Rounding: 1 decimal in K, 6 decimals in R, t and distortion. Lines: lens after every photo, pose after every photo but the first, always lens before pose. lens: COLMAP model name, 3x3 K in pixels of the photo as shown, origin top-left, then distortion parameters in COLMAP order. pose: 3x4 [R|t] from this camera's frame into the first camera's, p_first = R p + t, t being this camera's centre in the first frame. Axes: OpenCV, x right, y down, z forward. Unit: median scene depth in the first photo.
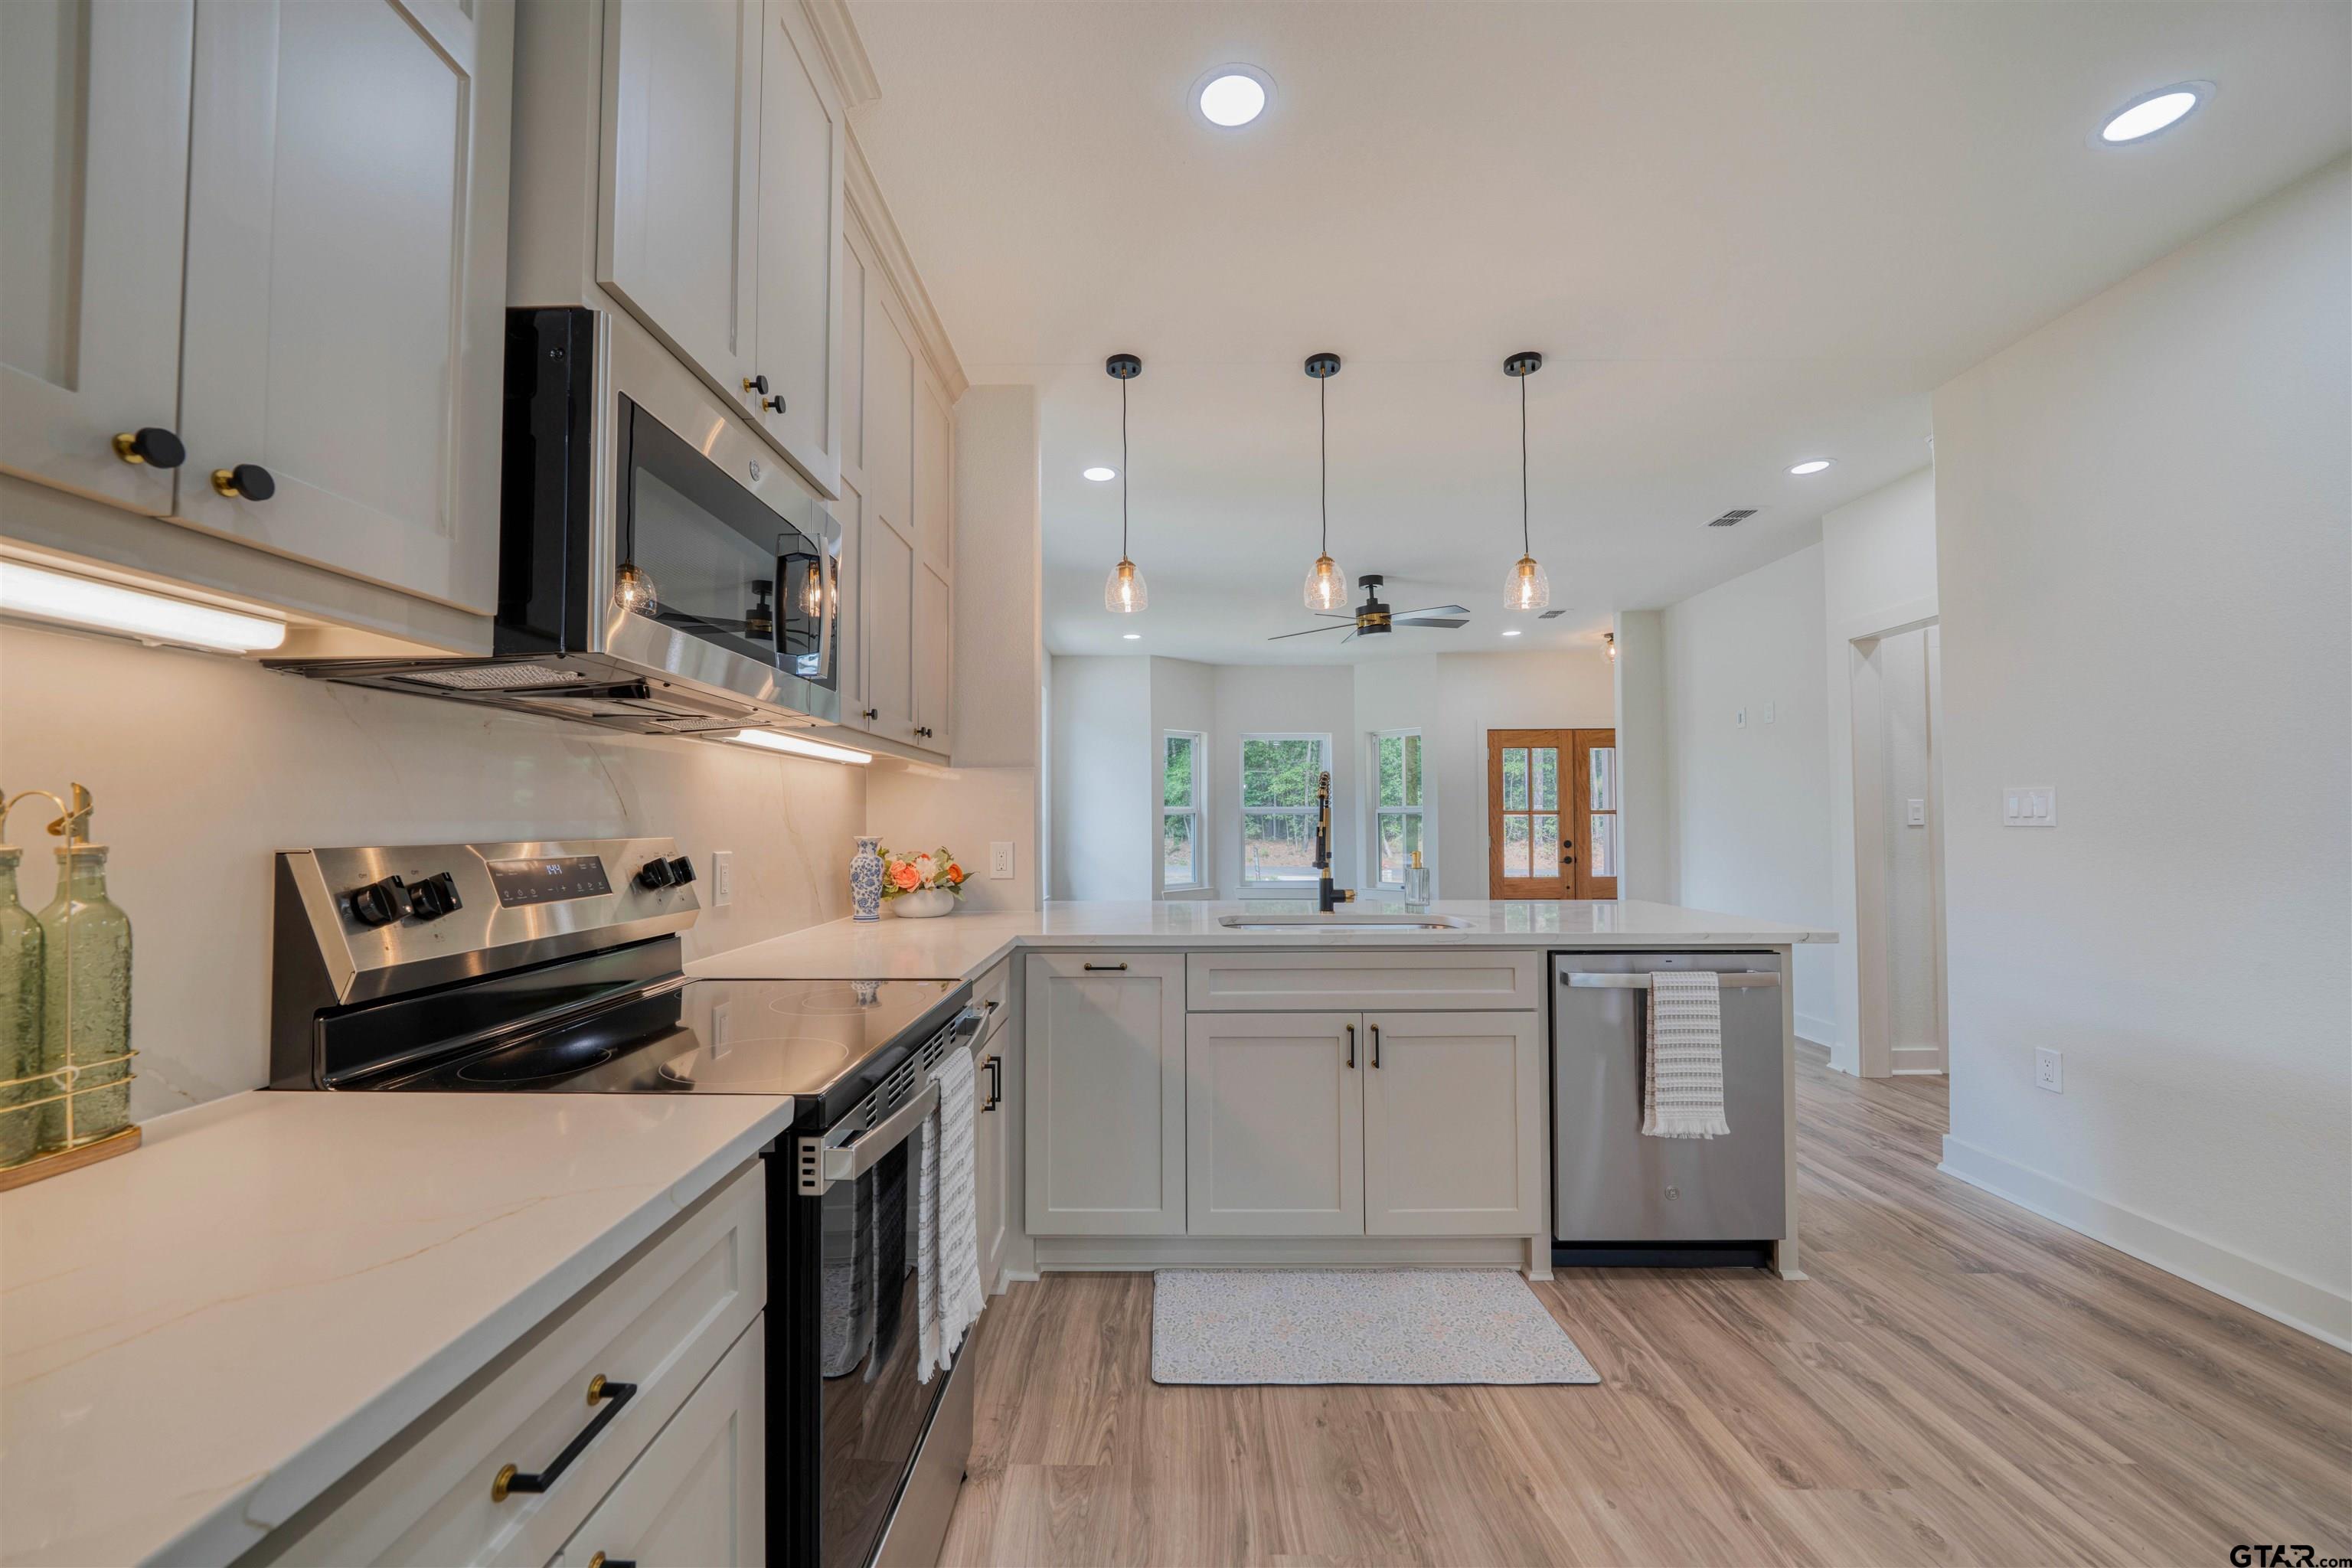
lens RADIAL K [[902.6, 0, 1158.0], [0, 902.6, 797.9], [0, 0, 1]] dist [-0.012193, 0.000748]
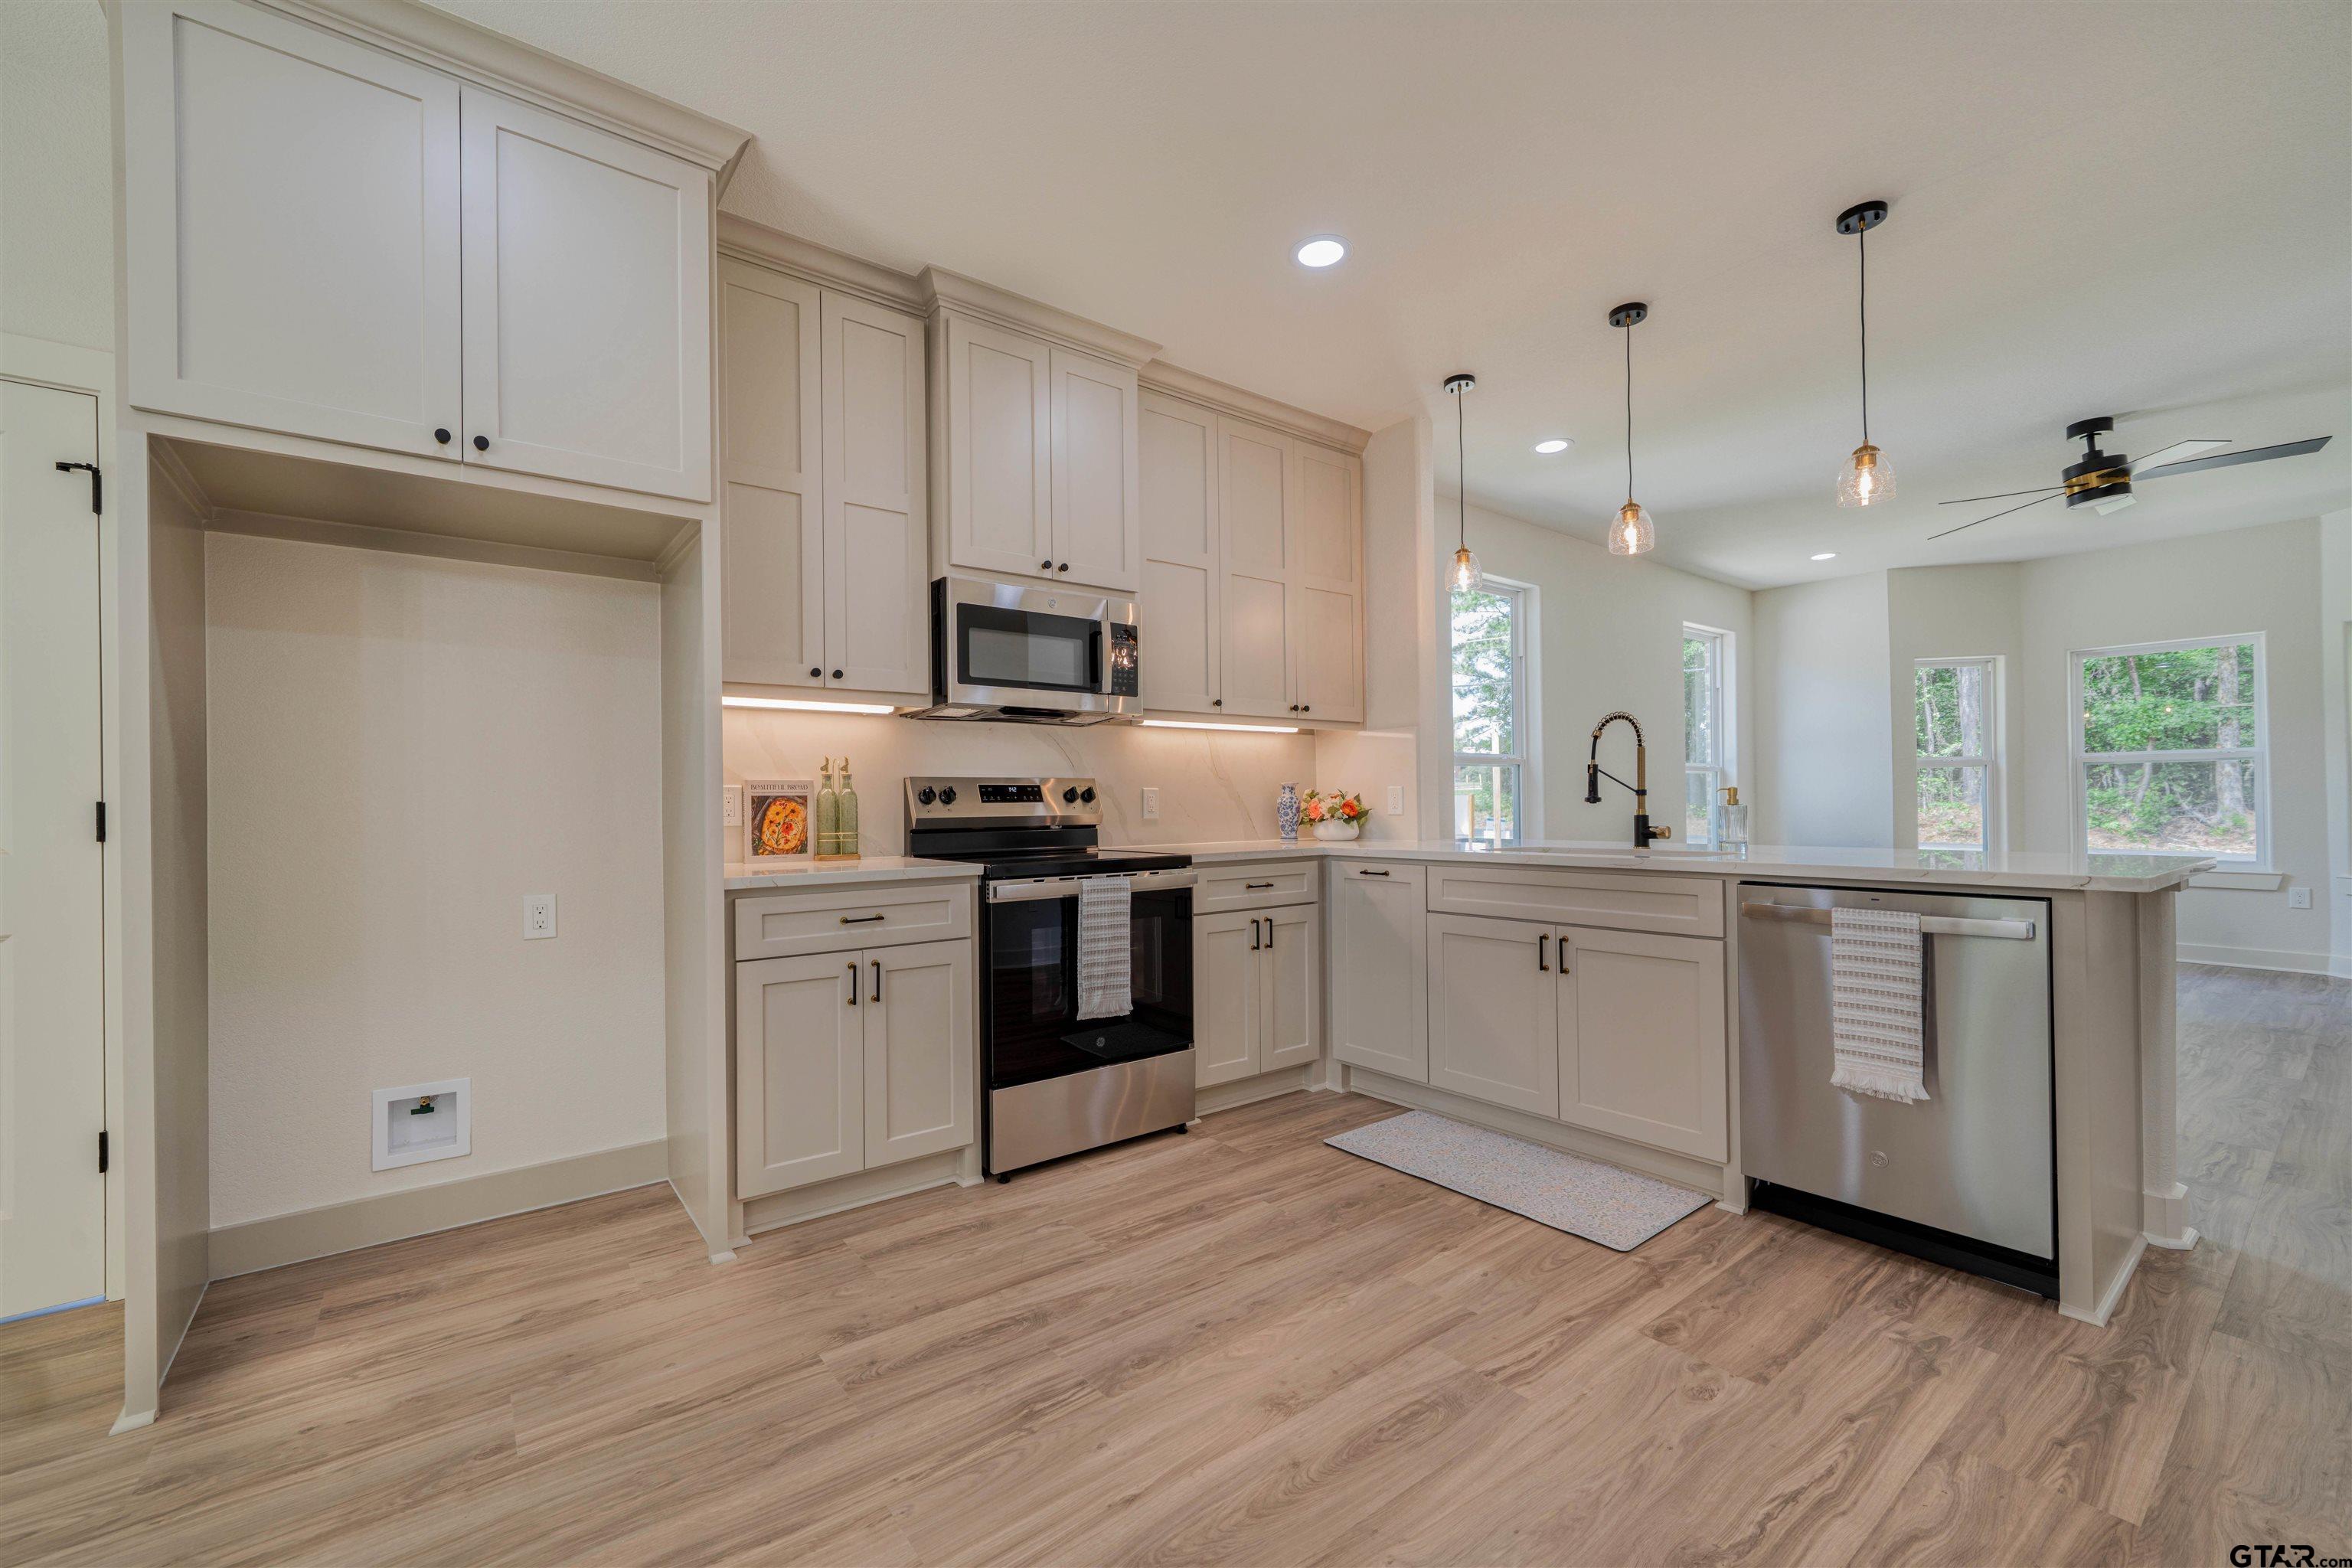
lens RADIAL K [[952.4, 0, 1155.9], [0, 952.4, 798.4], [0, 0, 1]] dist [-0.007654, 0.003492]
pose [[0.614389, -0.008951, -0.788953, 0.872378], [0.031142, 0.999432, 0.012912, 0.048191], [0.788389, -0.032502, 0.614318, -0.129226]]
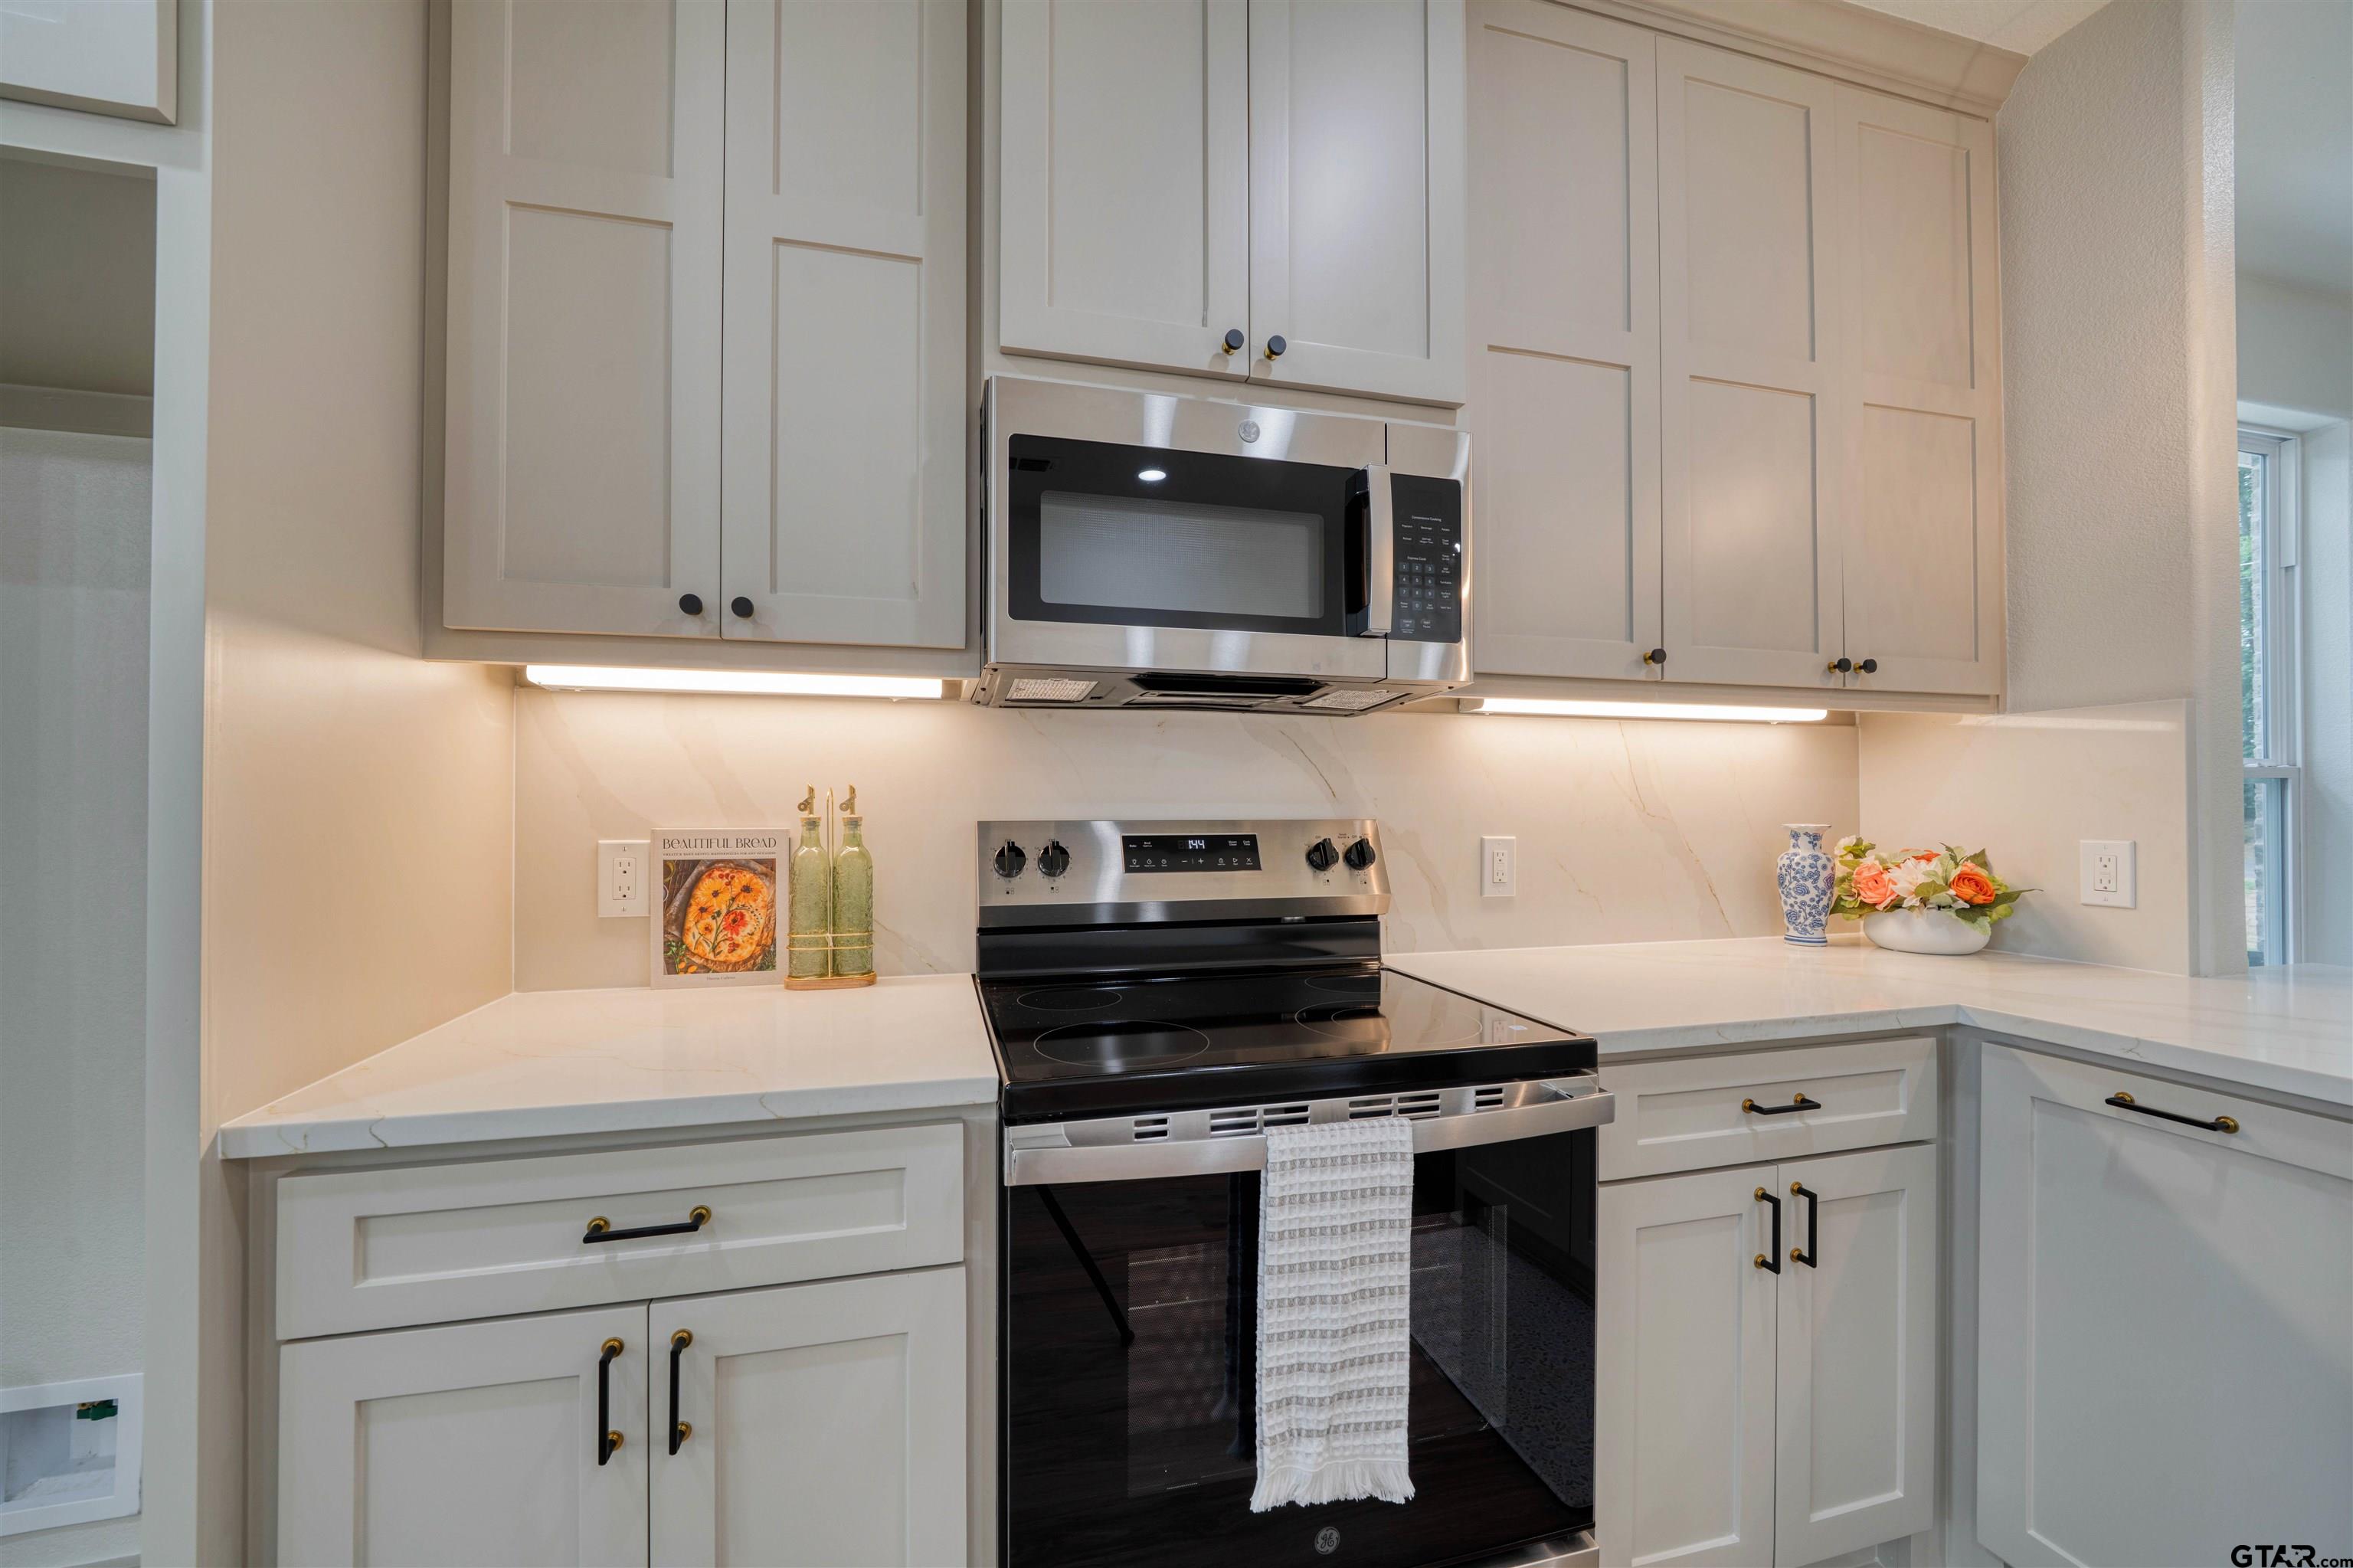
lens RADIAL K [[903.0, 0, 1158.5], [0, 903.0, 797.9], [0, 0, 1]] dist [-0.012193, 0.000748]
pose [[0.264323, -0.004504, -0.964424, 0.253849], [0.024874, 0.999688, 0.002149, 0.009485], [0.964113, -0.024557, 0.264353, 0.376963]]
